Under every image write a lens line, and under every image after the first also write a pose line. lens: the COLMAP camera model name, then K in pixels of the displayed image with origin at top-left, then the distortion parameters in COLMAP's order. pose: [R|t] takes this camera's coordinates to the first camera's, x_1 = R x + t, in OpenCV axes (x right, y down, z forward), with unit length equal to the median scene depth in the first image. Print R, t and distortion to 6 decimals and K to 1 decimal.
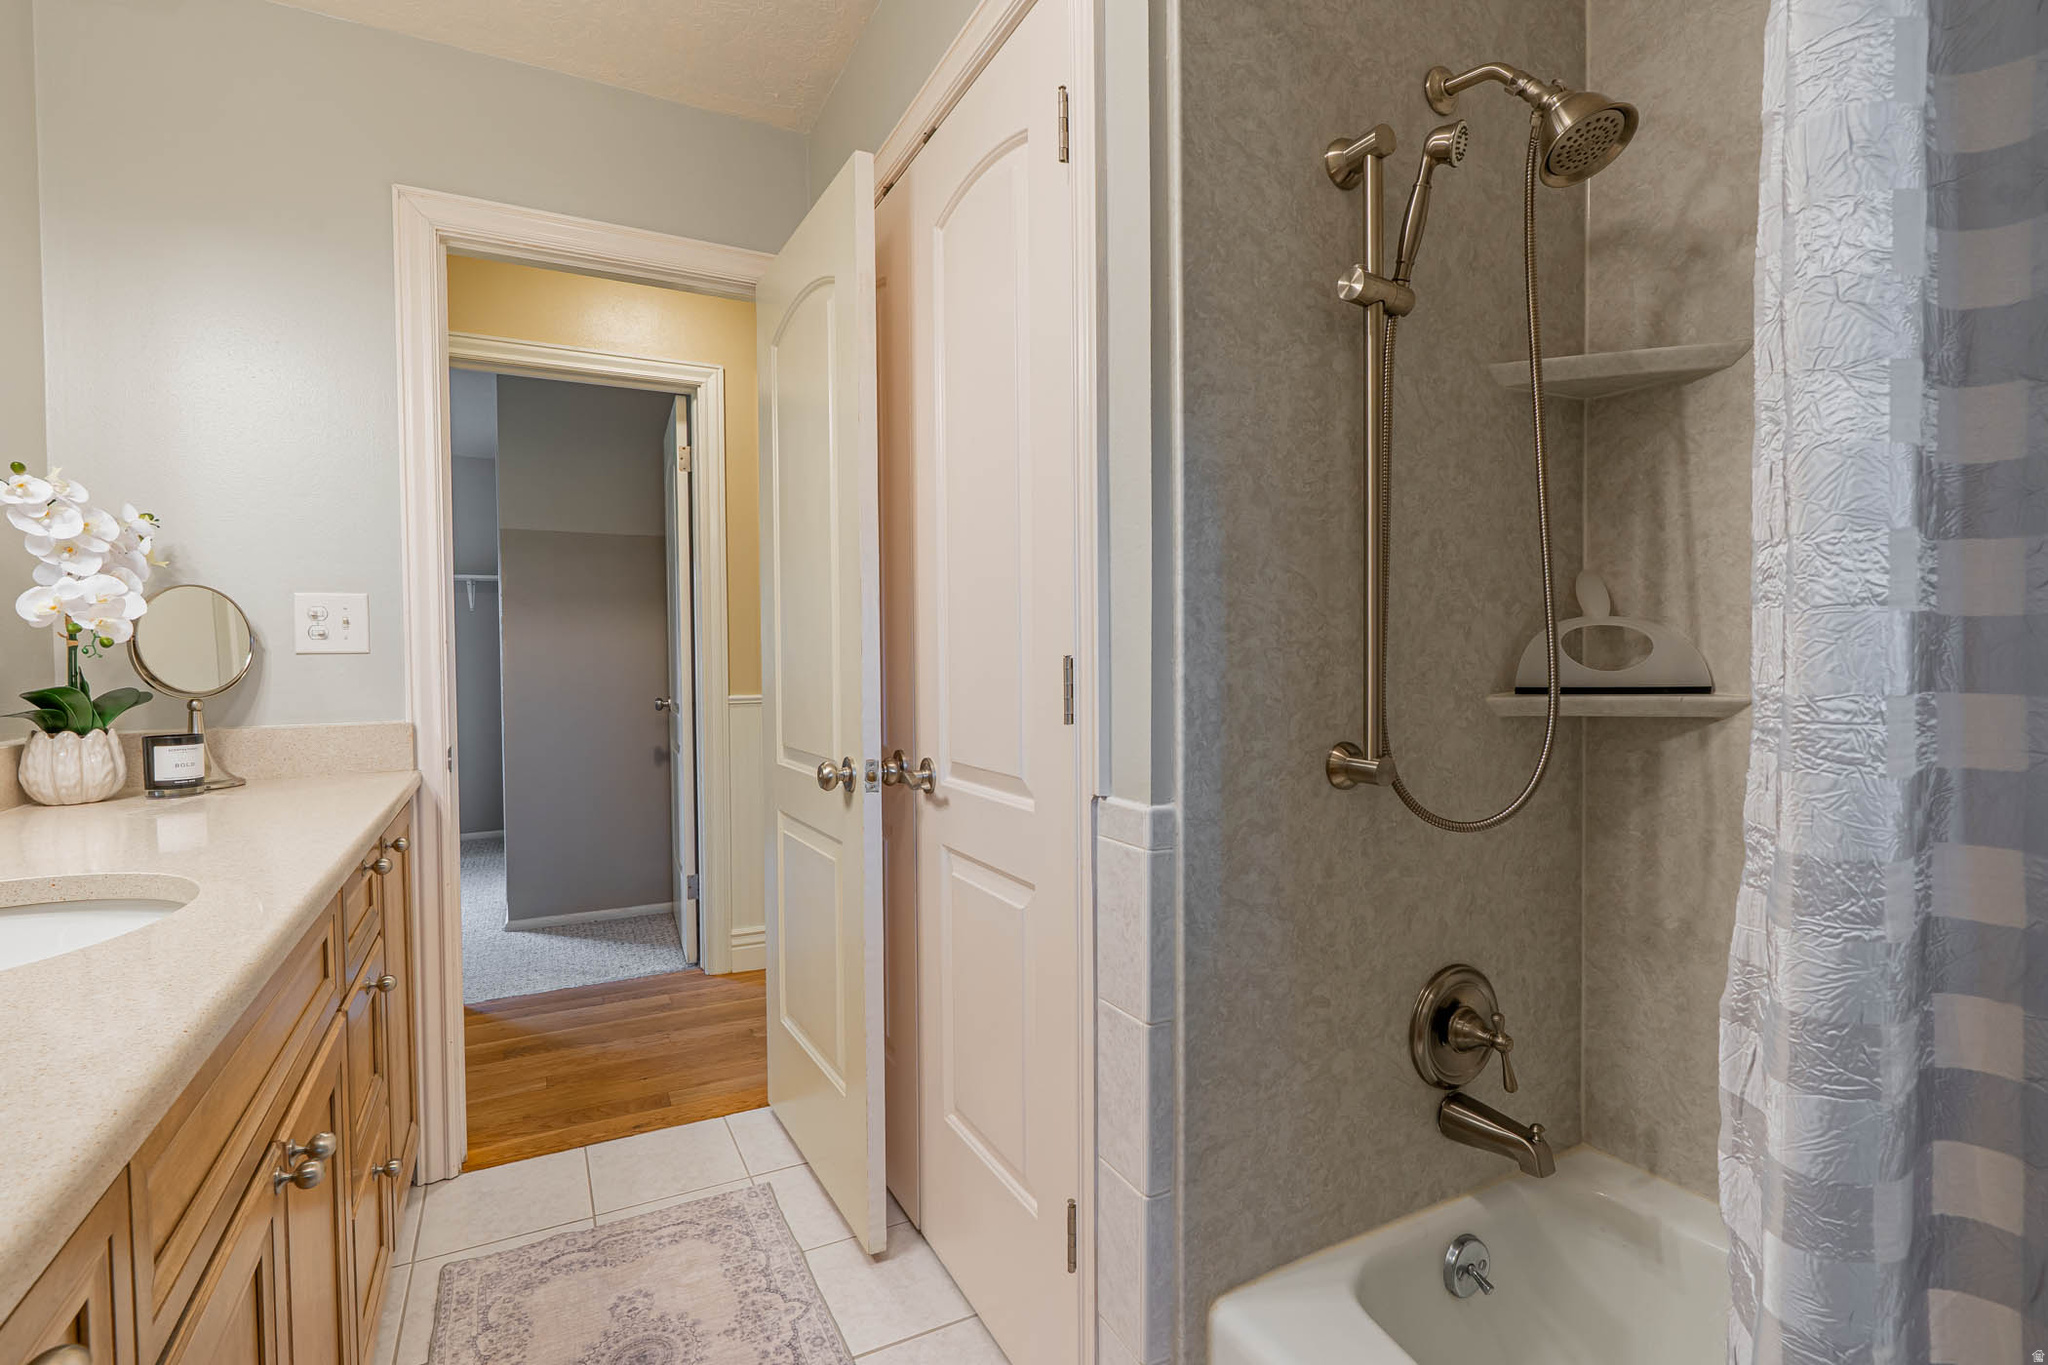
lens RADIAL K [[931.1, 0, 1041.5], [0, 931.1, 678.5], [0, 0, 1]] dist [-0.005417, 0.000954]
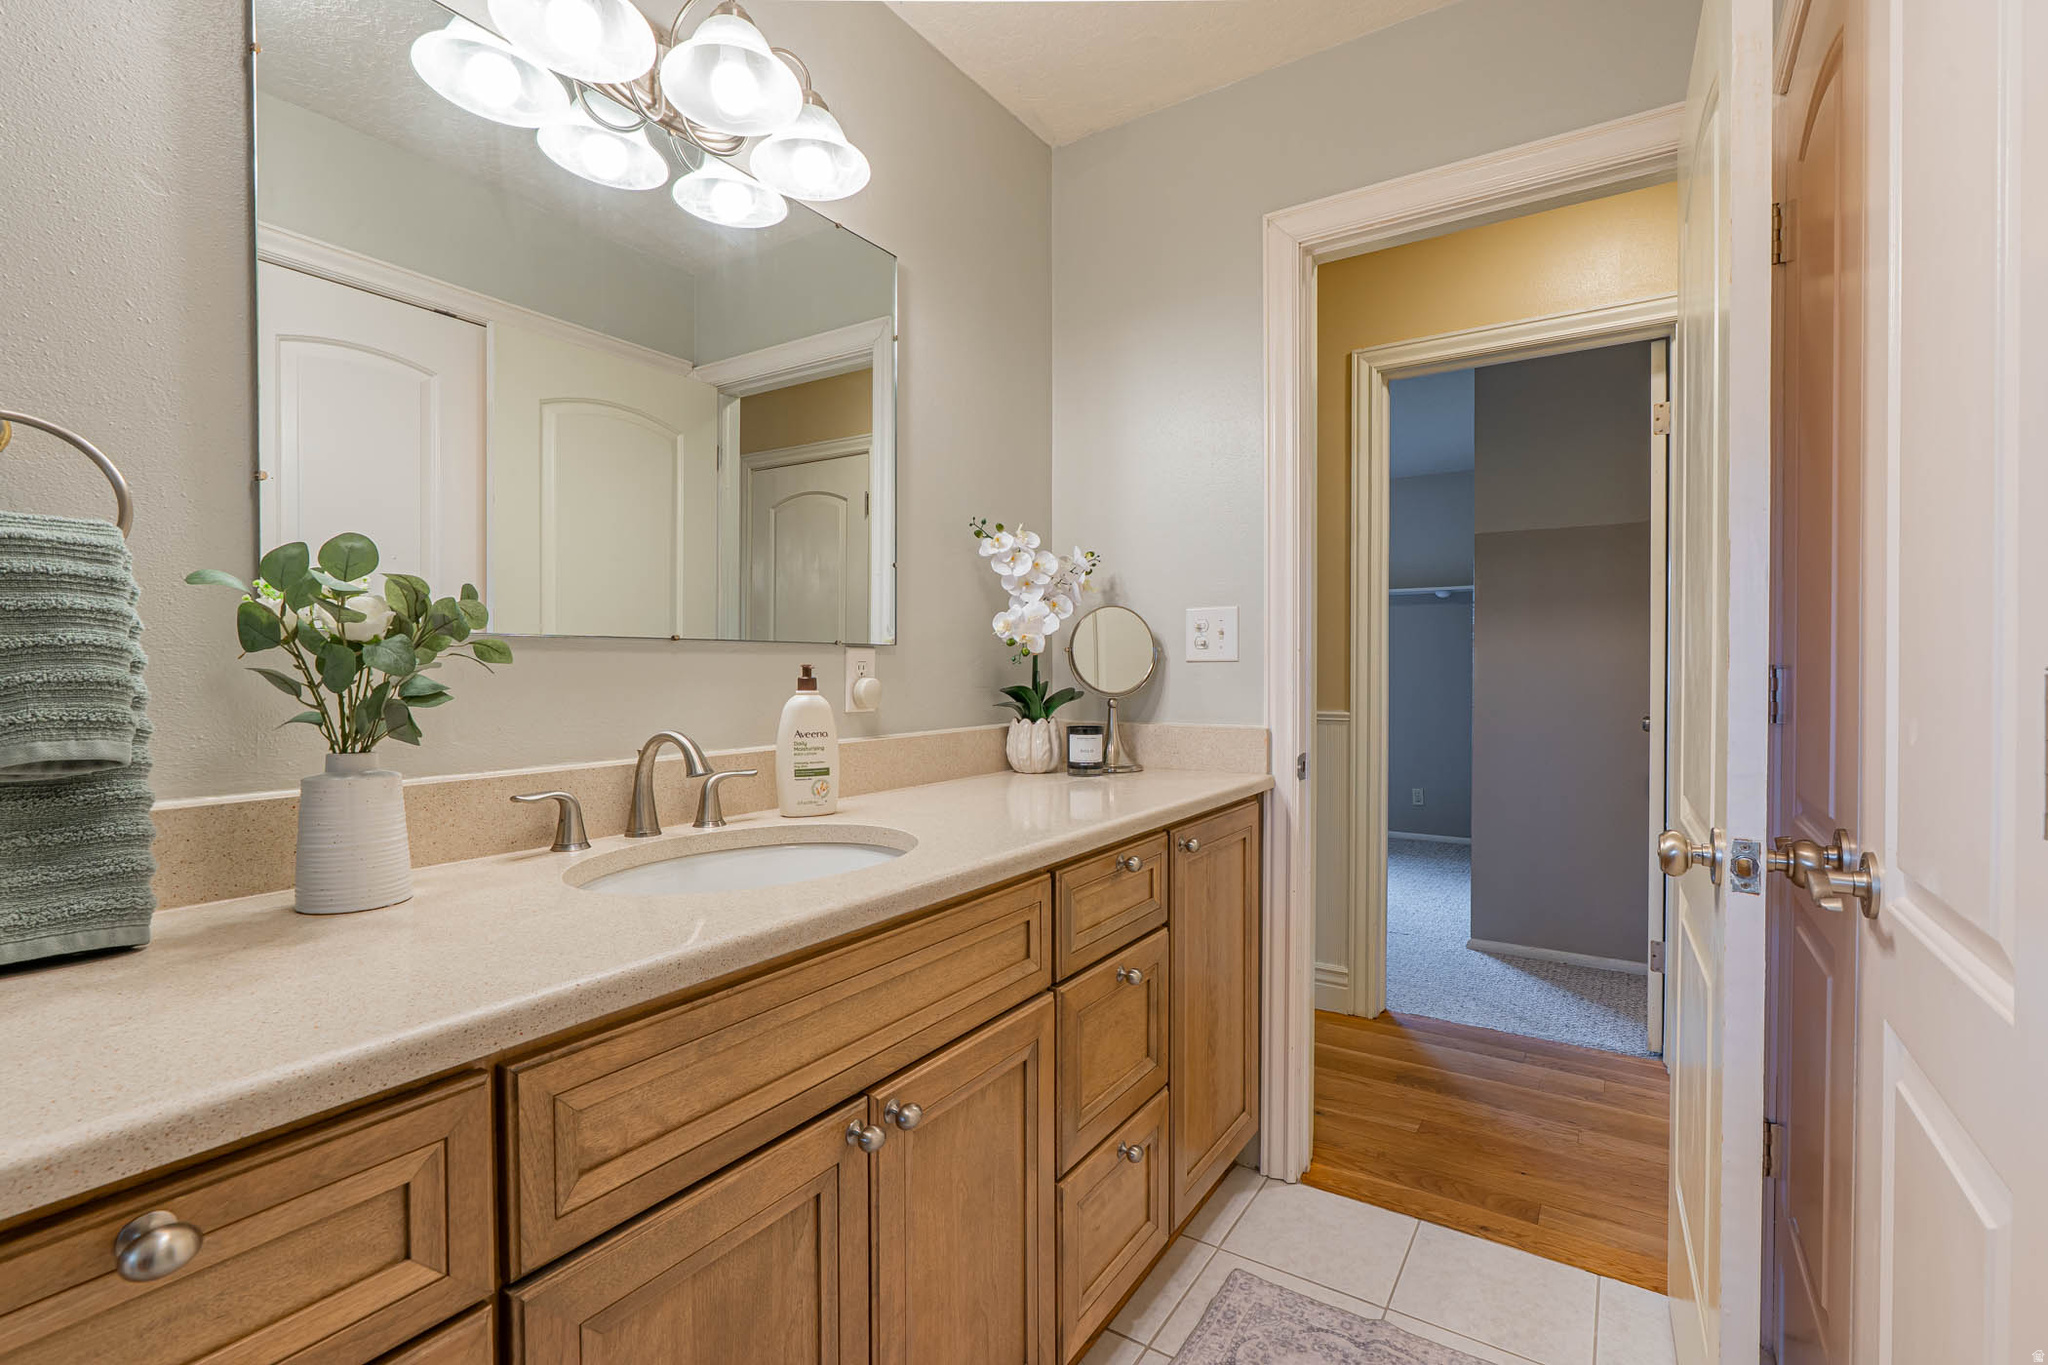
lens RADIAL K [[931.1, 0, 1021.5], [0, 931.1, 679.3], [0, 0, 1]] dist [-0.005417, 0.000954]
pose [[0.481709, 0.018877, -0.876128, 0.101709], [-0.026524, 0.999624, 0.006955, -0.007396], [0.875930, 0.019888, 0.482028, 0.260147]]
